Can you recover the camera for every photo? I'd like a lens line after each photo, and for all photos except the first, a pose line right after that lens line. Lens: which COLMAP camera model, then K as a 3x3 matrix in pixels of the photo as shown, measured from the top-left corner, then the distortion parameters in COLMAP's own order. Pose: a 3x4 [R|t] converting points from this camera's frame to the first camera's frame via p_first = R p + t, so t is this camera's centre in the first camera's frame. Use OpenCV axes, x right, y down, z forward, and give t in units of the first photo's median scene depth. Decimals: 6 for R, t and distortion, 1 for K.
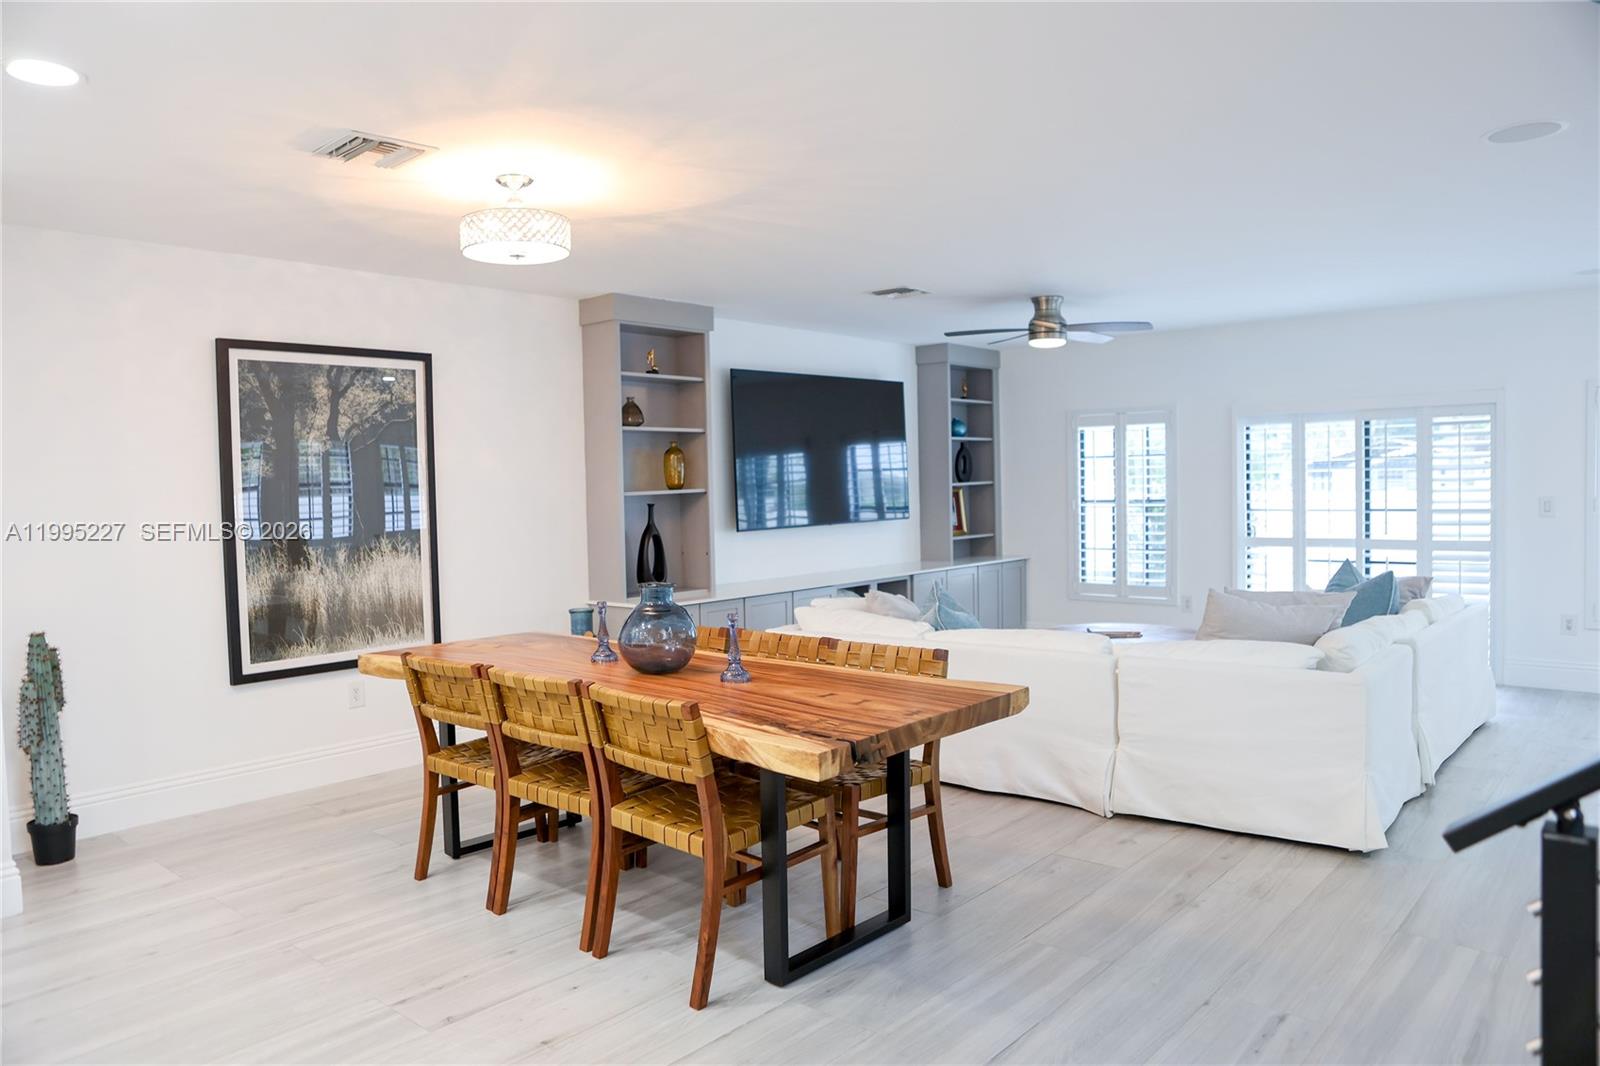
lens RADIAL K [[1127.0, 0, 805.7], [0, 1127.0, 532.5], [0, 0, 1]] dist [-0.054183, 0.017775]
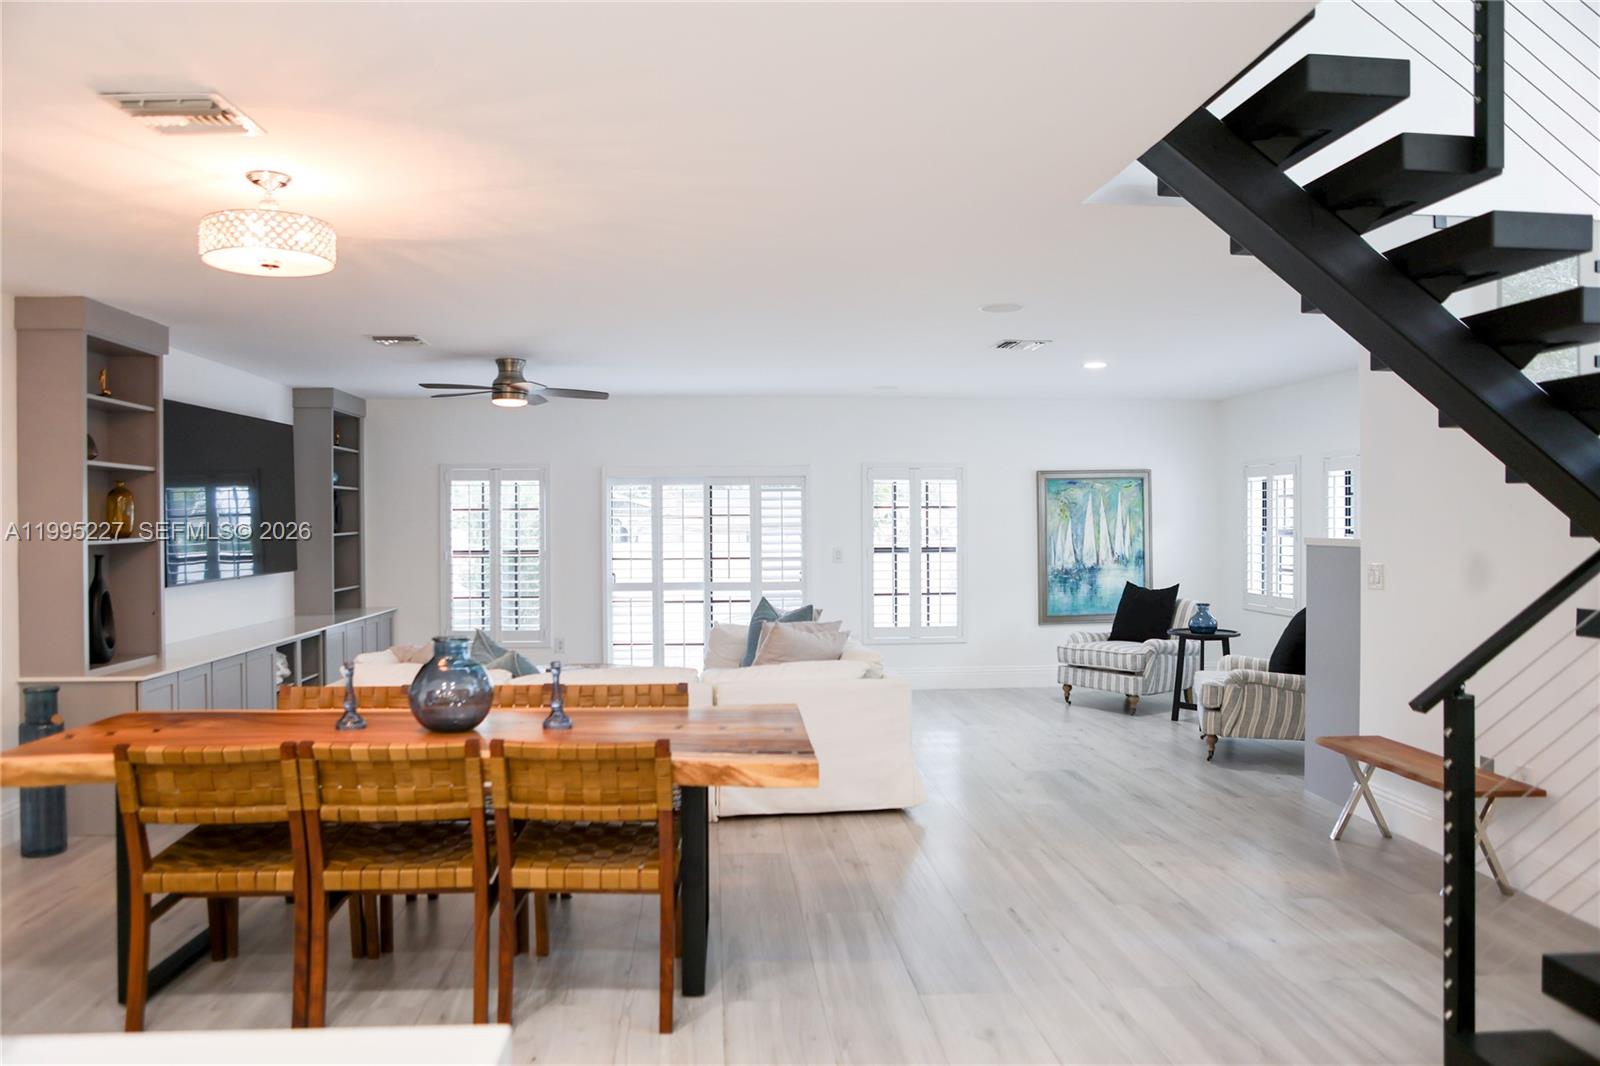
lens RADIAL K [[1127.0, 0, 784.9], [0, 1127.0, 529.2], [0, 0, 1]] dist [-0.054183, 0.017775]
pose [[0.705171, 0.012317, 0.708931, -0.350656], [0.023398, 0.998900, -0.040629, -0.000179], [-0.708651, 0.045237, 0.704107, 0.074905]]
